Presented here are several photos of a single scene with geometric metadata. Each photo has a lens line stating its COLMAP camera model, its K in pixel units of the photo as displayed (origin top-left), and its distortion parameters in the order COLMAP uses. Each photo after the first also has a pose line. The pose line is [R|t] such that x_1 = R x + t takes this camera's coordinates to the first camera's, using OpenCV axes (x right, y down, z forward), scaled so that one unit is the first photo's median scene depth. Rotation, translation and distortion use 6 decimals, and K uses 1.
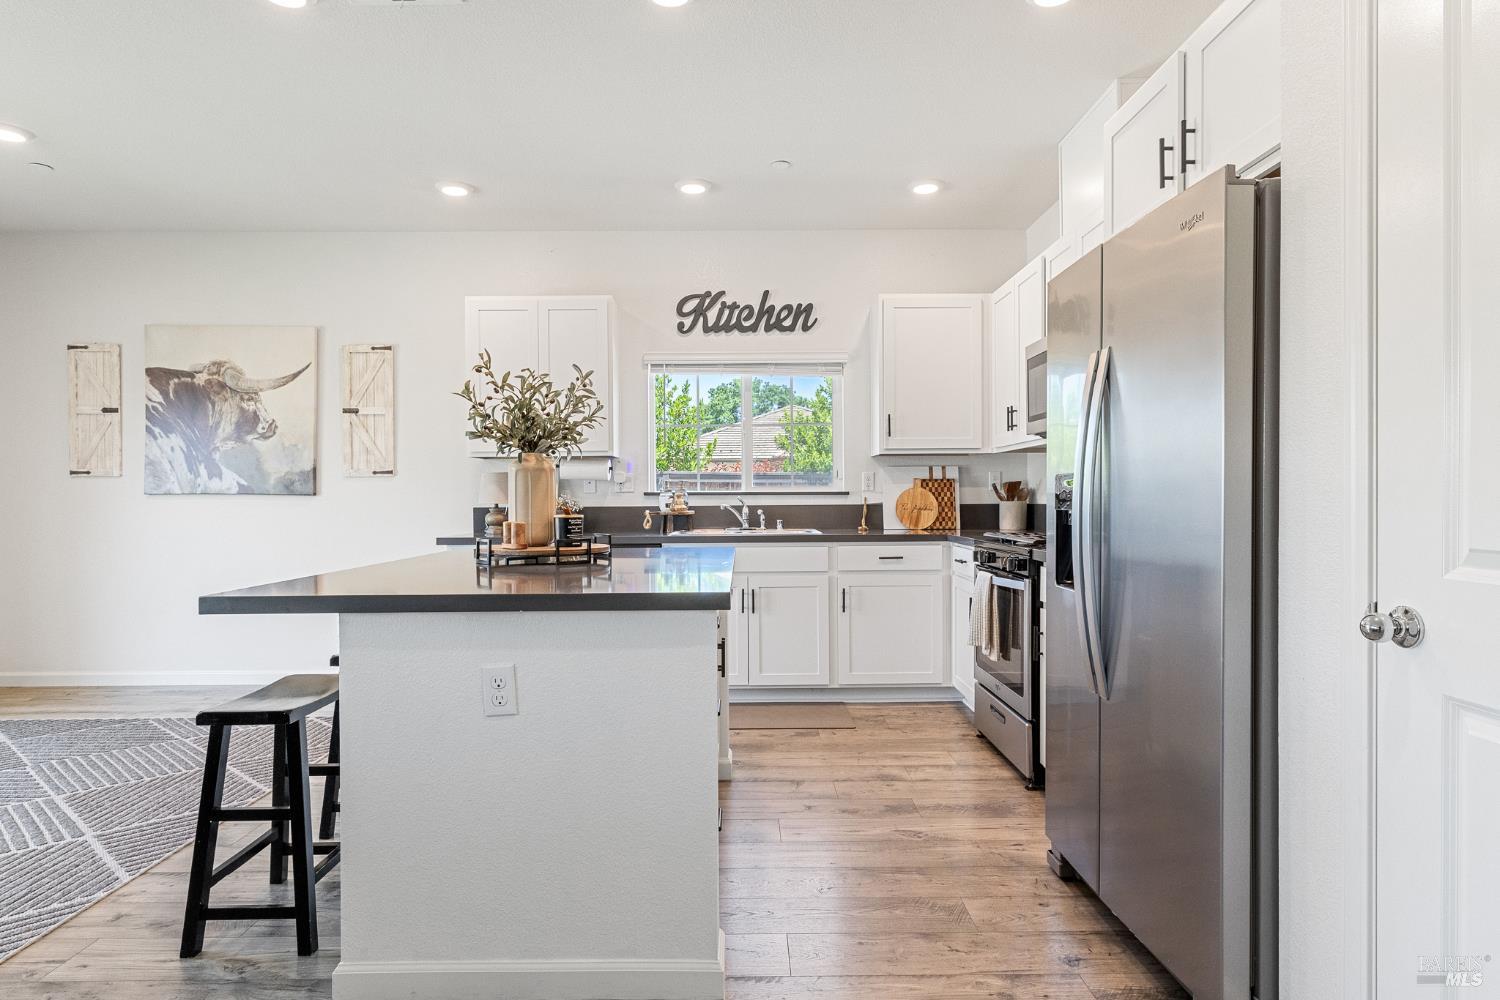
lens RADIAL K [[836.6, 0, 750.0], [0, 836.6, 500.0], [0, 0, 1]] dist [-0.002709, -0.000973]
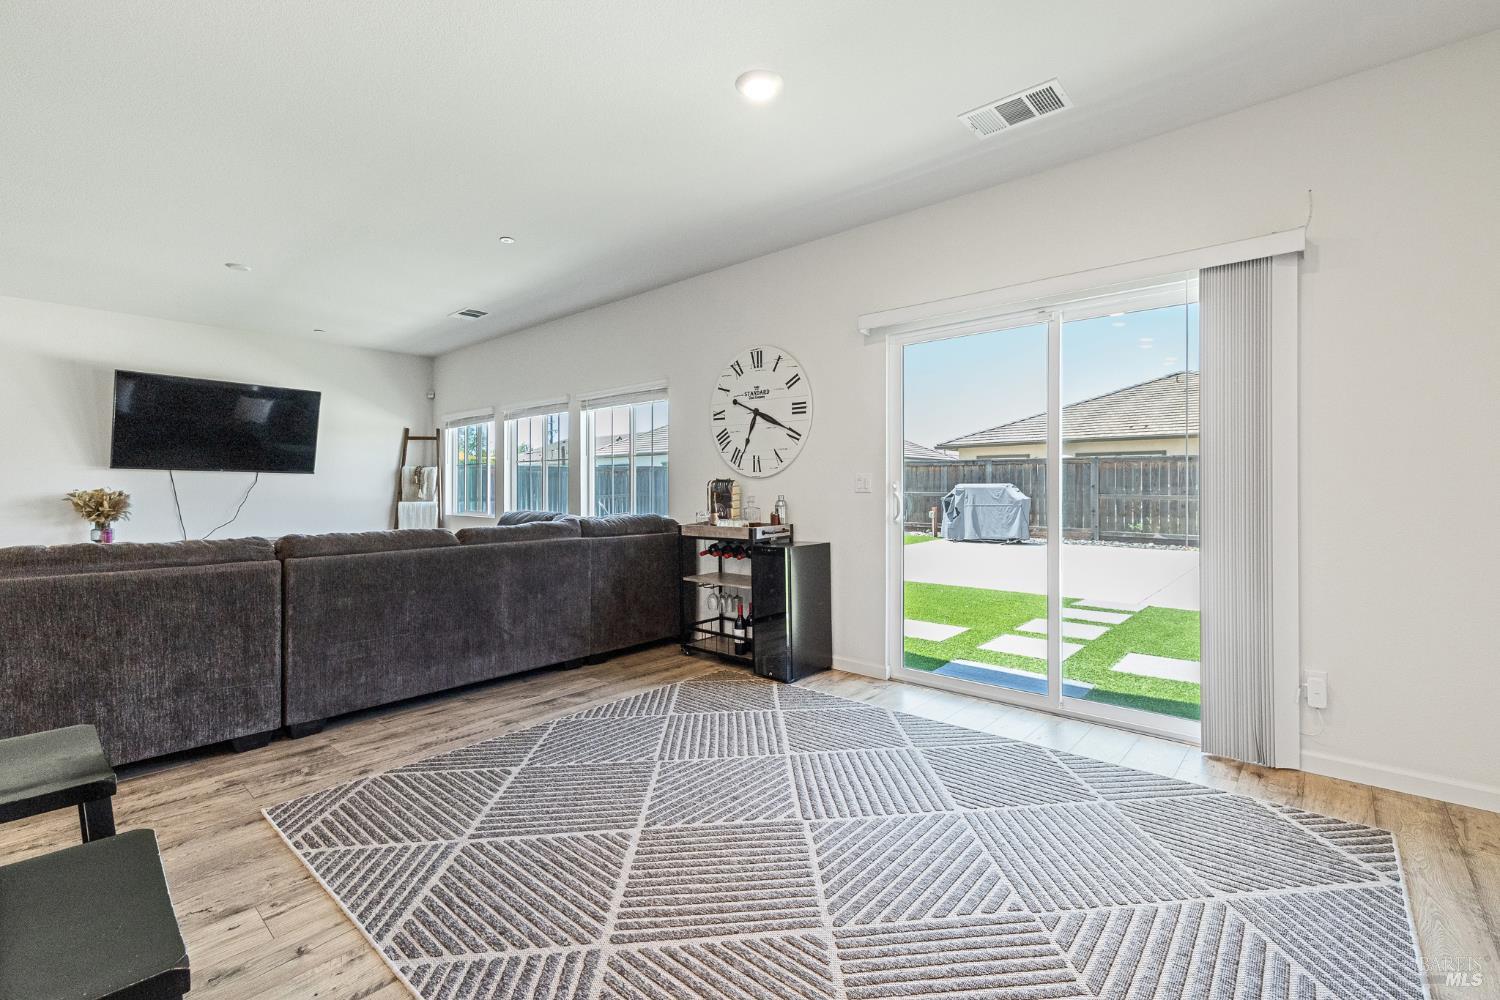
lens RADIAL K [[662.3, 0, 747.6], [0, 662.3, 485.1], [0, 0, 1]] dist [0.000470, 0.000336]
pose [[-0.673228, 0.003371, -0.739428, -0.246539], [0.001090, 0.999993, 0.003566, -0.003751], [0.739434, 0.001595, -0.673227, 0.821657]]
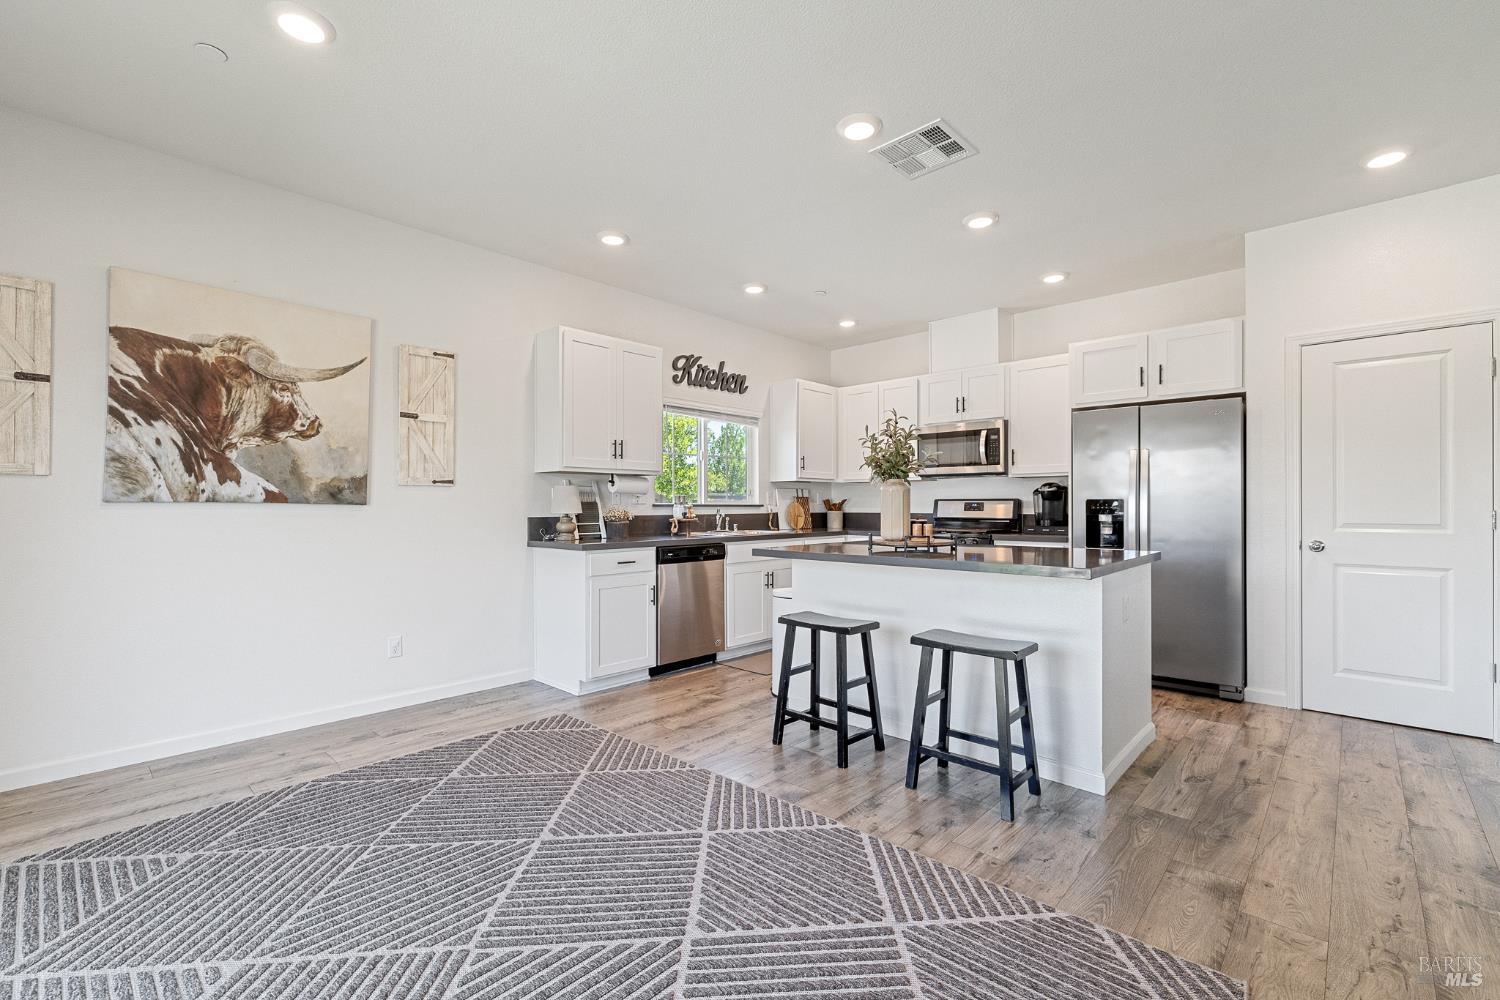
lens RADIAL K [[649.3, 0, 750.0], [0, 649.3, 500.0], [0, 0, 1]] dist [0.000359, 0.000705]
pose [[0.691856, 0.011957, 0.721936, -0.743411], [0.000191, 0.999860, -0.016742, 0.000999], [-0.722035, 0.011721, 0.691757, 0.217394]]
